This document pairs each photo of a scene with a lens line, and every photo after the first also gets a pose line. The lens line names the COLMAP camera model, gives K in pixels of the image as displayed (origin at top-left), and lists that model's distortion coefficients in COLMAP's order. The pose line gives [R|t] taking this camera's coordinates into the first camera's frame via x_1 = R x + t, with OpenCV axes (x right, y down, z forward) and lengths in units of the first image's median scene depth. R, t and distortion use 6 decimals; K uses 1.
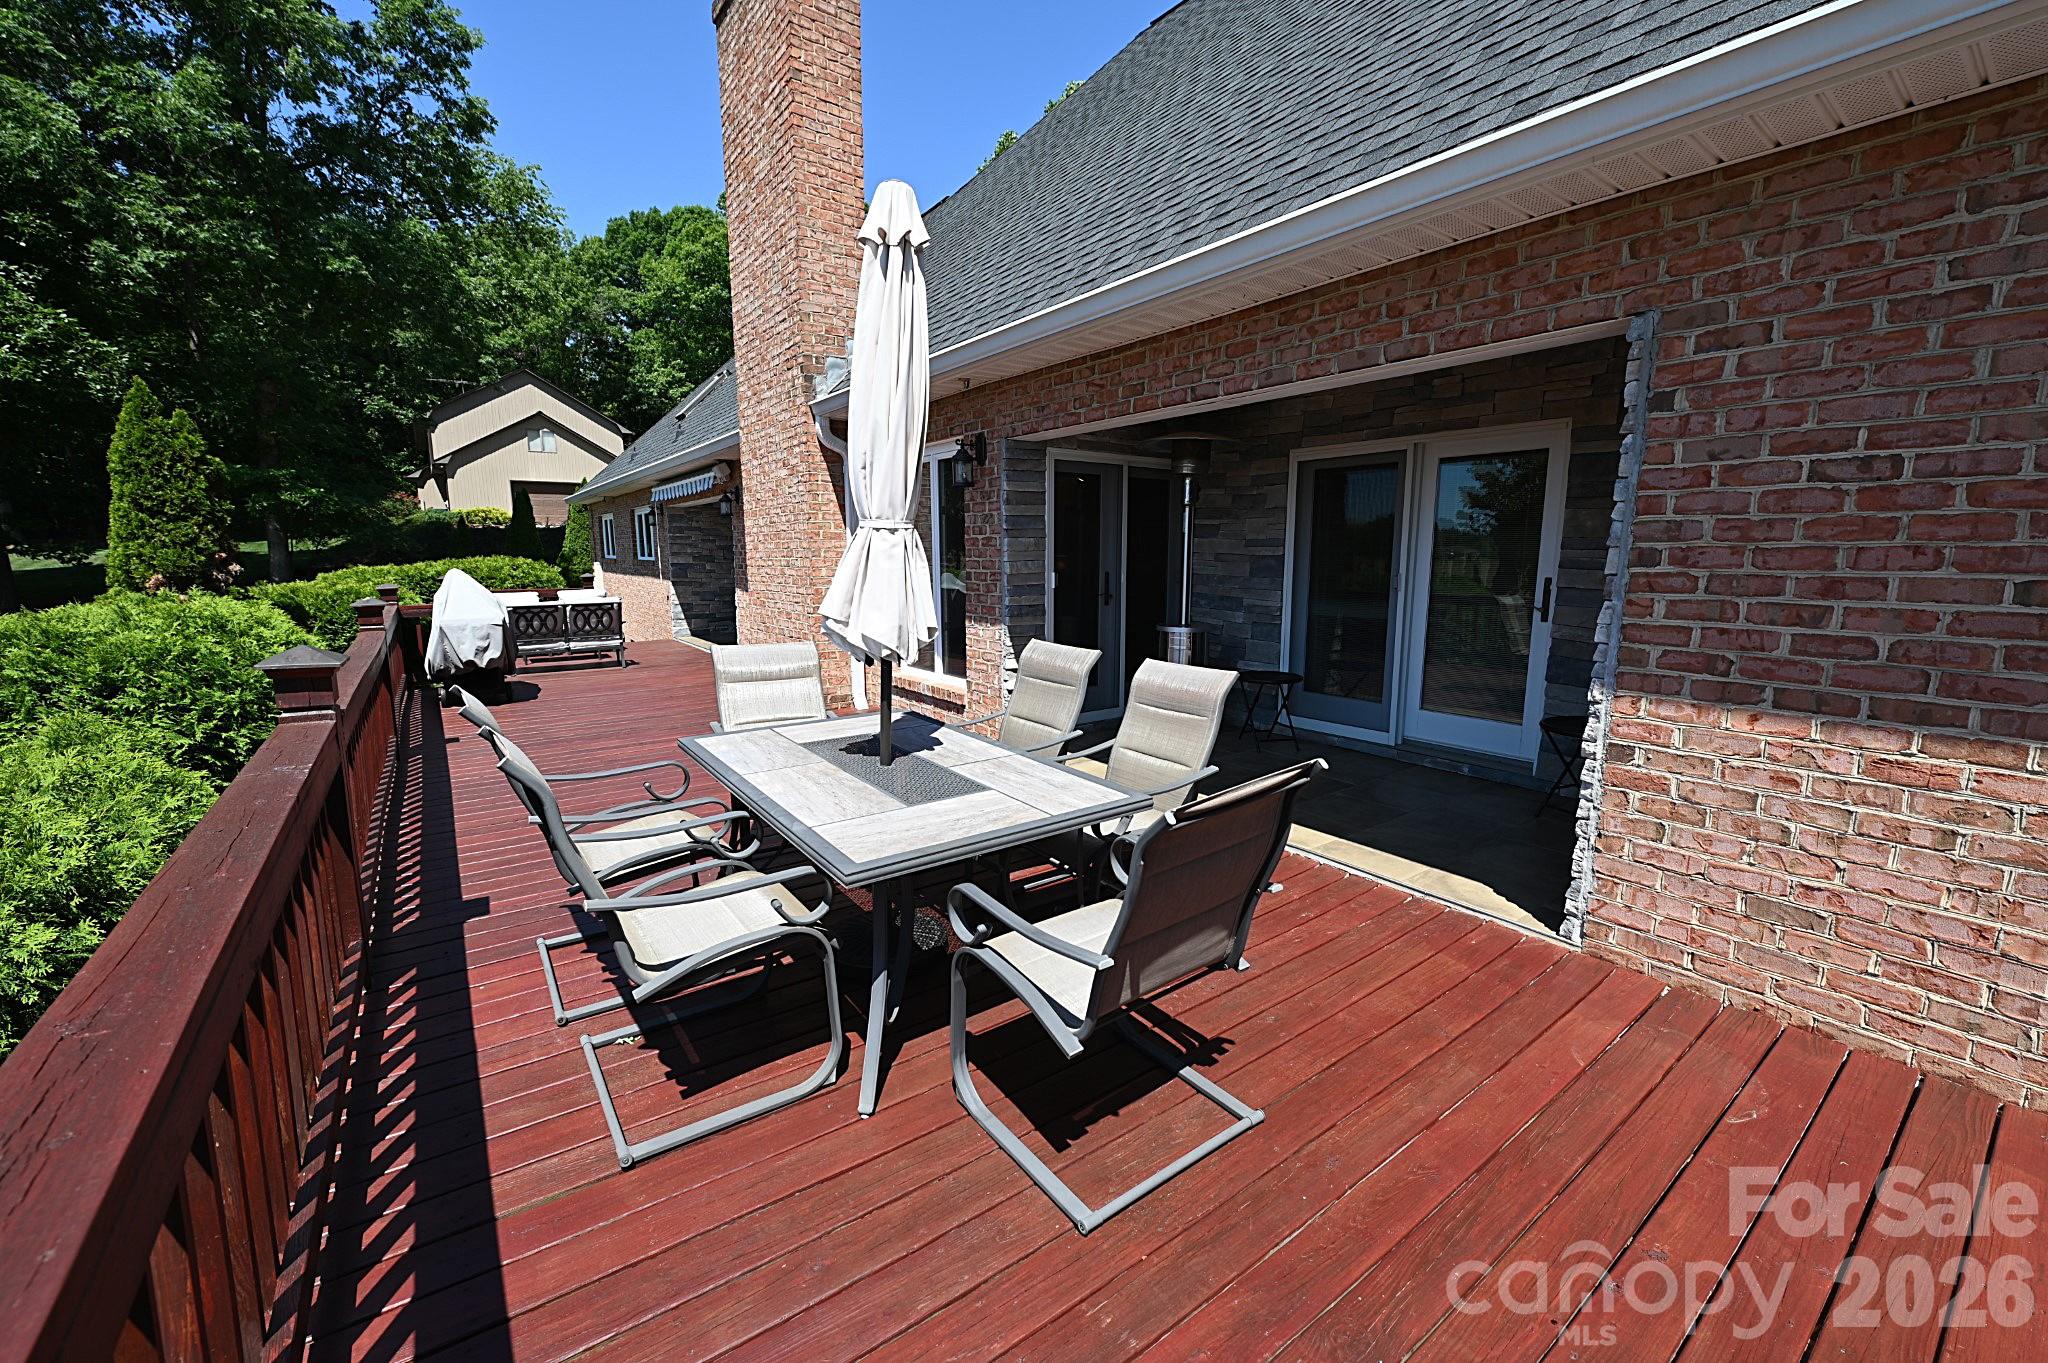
lens RADIAL K [[805.9, 0, 1033.8], [0, 805.9, 685.2], [0, 0, 1]] dist [-0.008384, -0.000216]
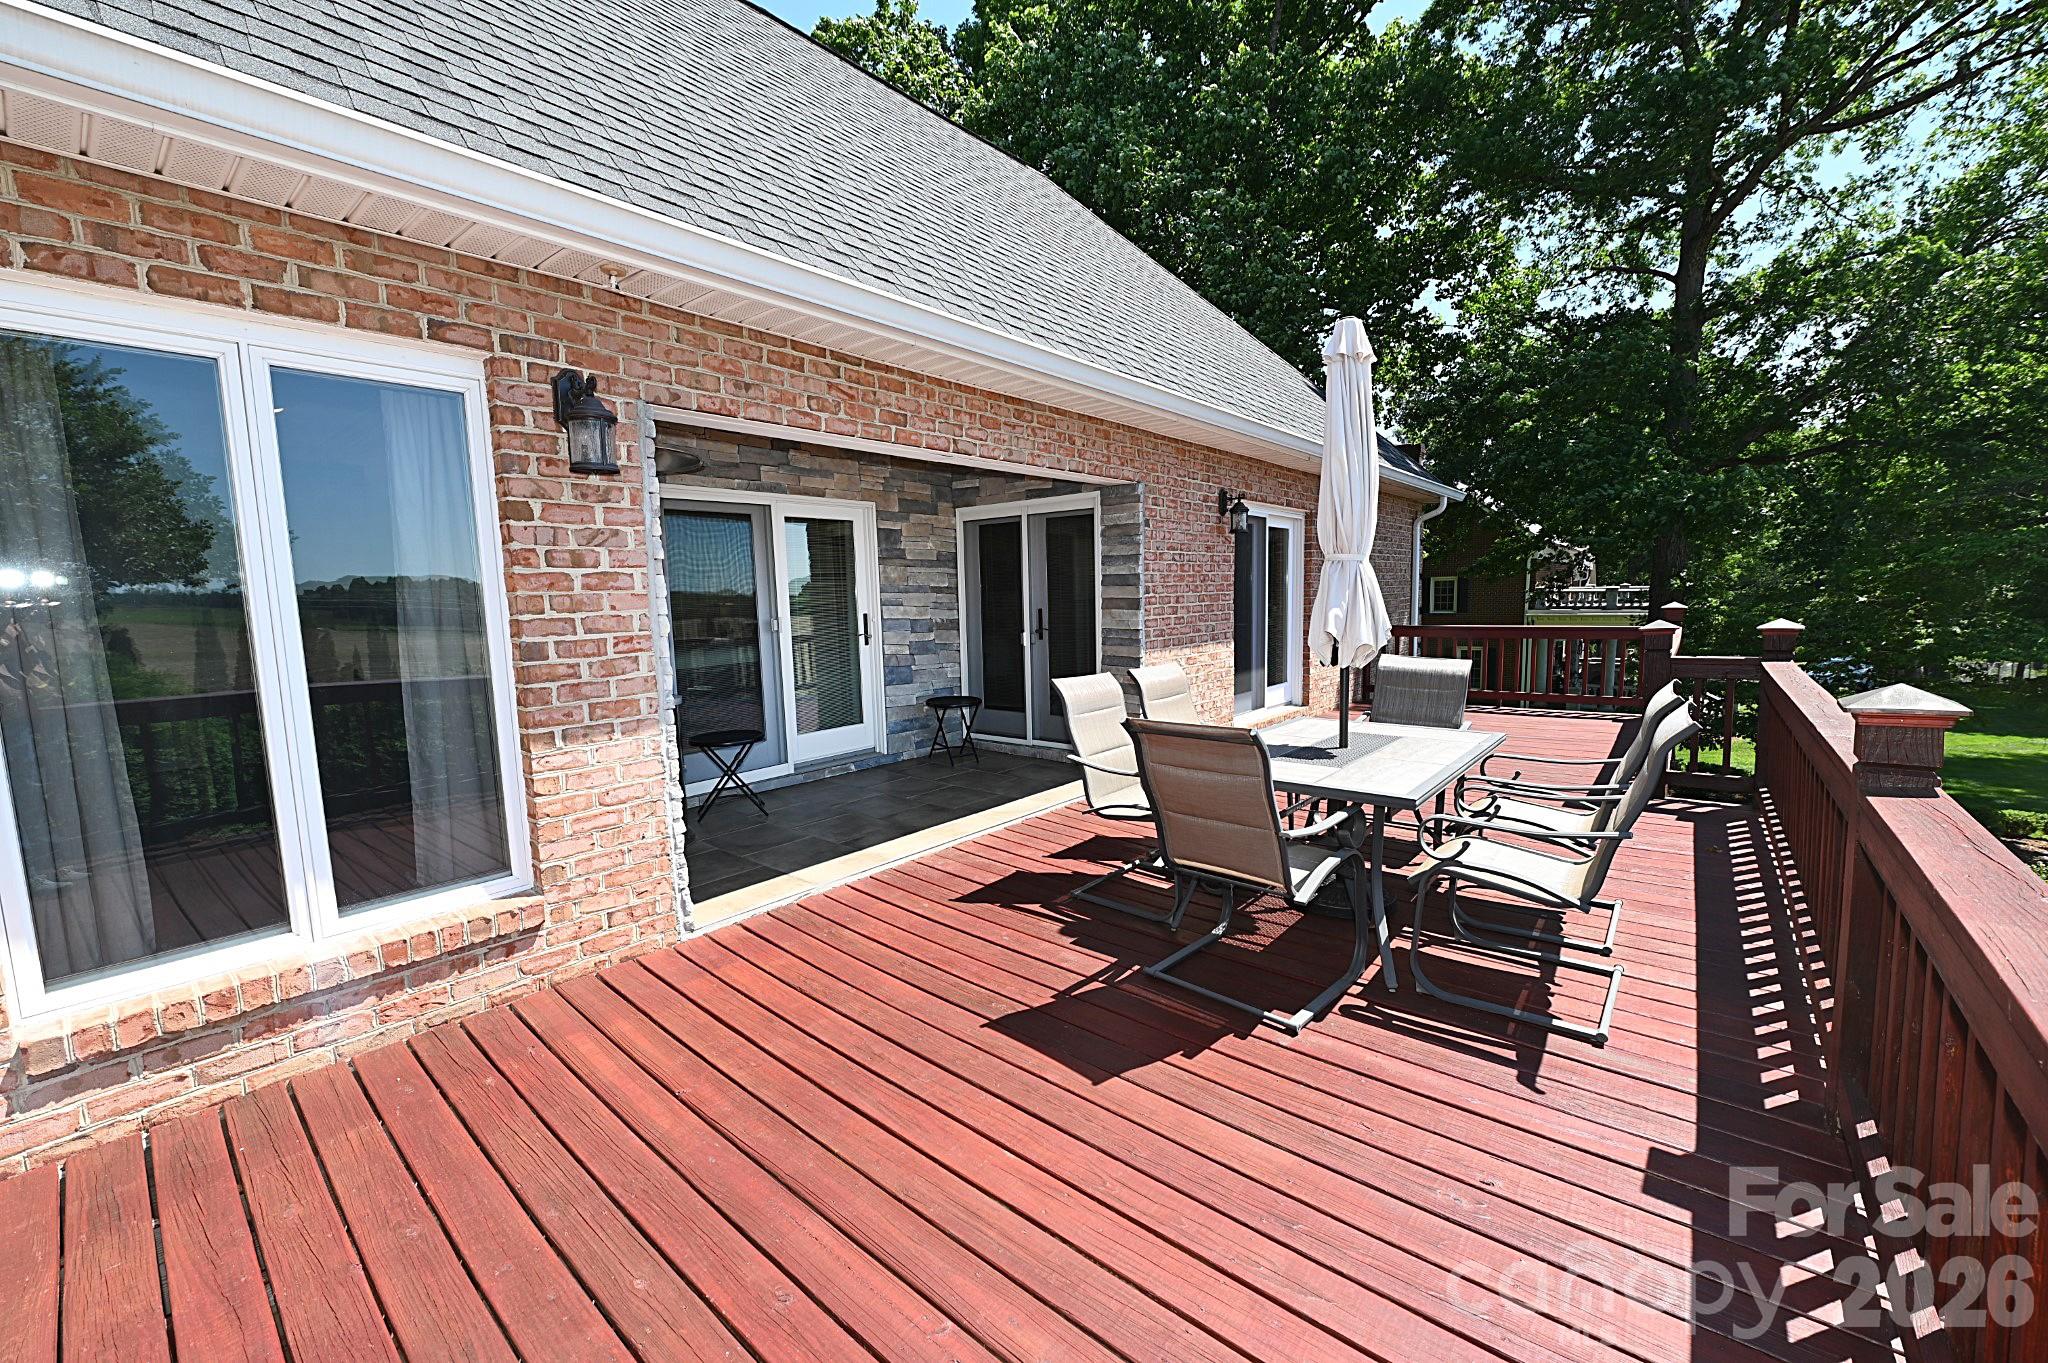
lens RADIAL K [[805.9, 0, 1038.1], [0, 805.9, 676.6], [0, 0, 1]] dist [-0.008384, -0.000216]
pose [[-0.238541, -0.093920, 0.966580, -0.931575], [0.183427, 0.973040, 0.139816, -0.200730], [-0.953652, 0.210649, -0.214882, 1.240507]]
